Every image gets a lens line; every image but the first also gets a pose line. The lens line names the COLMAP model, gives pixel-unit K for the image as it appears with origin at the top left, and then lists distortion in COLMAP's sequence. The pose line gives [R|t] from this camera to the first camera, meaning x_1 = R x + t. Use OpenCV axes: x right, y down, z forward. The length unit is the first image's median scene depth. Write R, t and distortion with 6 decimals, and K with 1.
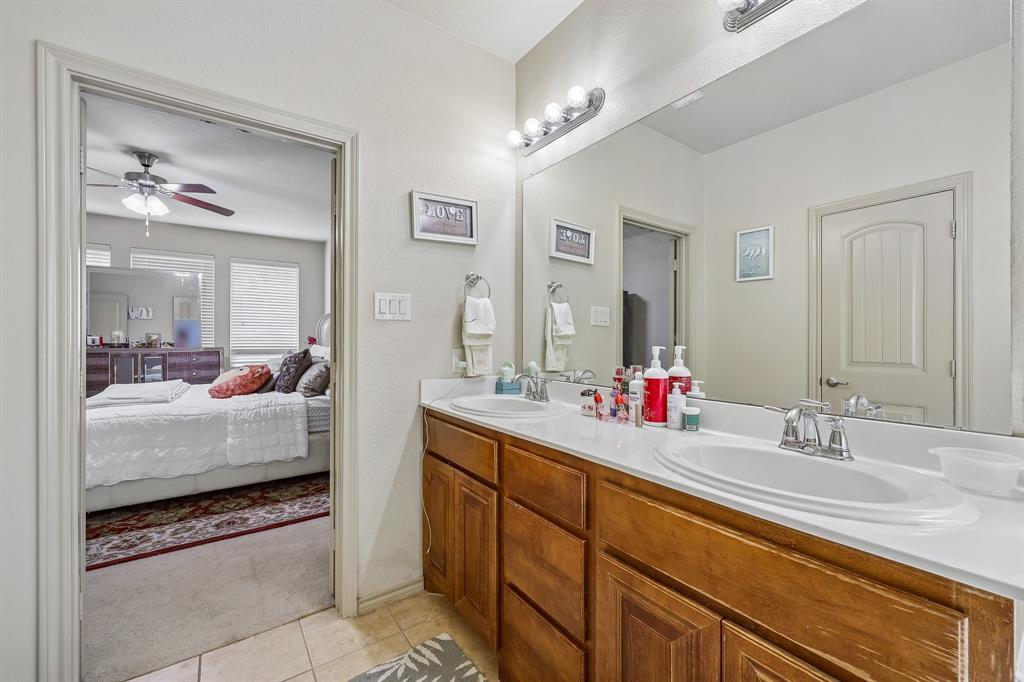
lens RADIAL K [[417.1, 0, 515.8], [0, 417.1, 340.3], [0, 0, 1]] dist [-0.001795, 0.000508]
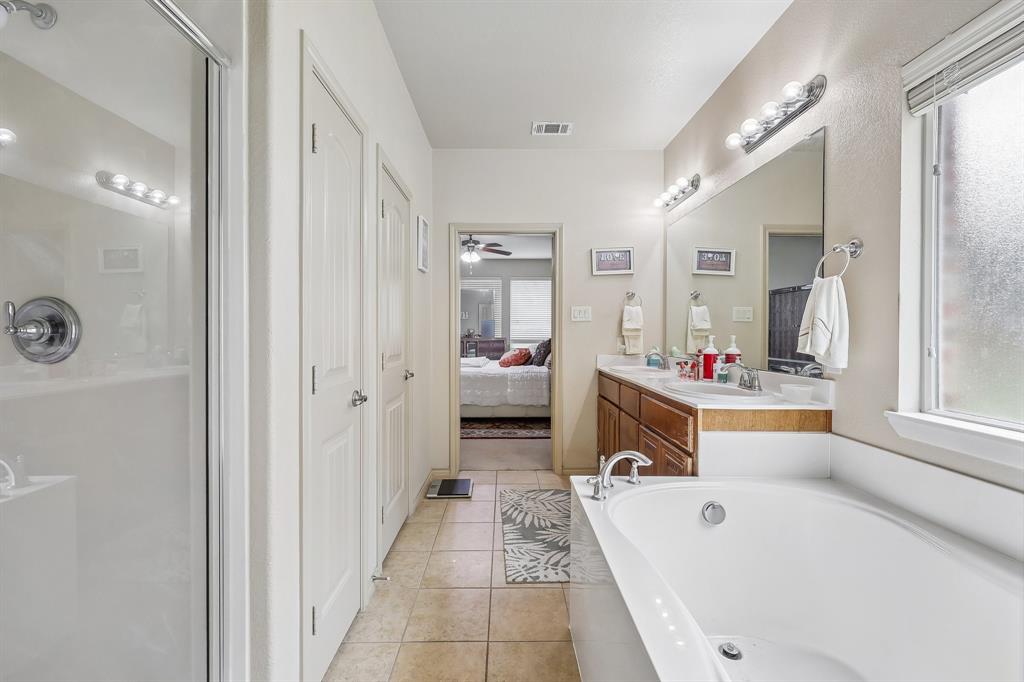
lens RADIAL K [[417.1, 0, 509.2], [0, 417.1, 339.9], [0, 0, 1]] dist [-0.001795, 0.000508]
pose [[0.821818, 0.008452, -0.569687, 0.365866], [-0.000147, 0.999893, 0.014622, 0.004807], [0.569750, -0.011933, 0.821731, -0.513007]]
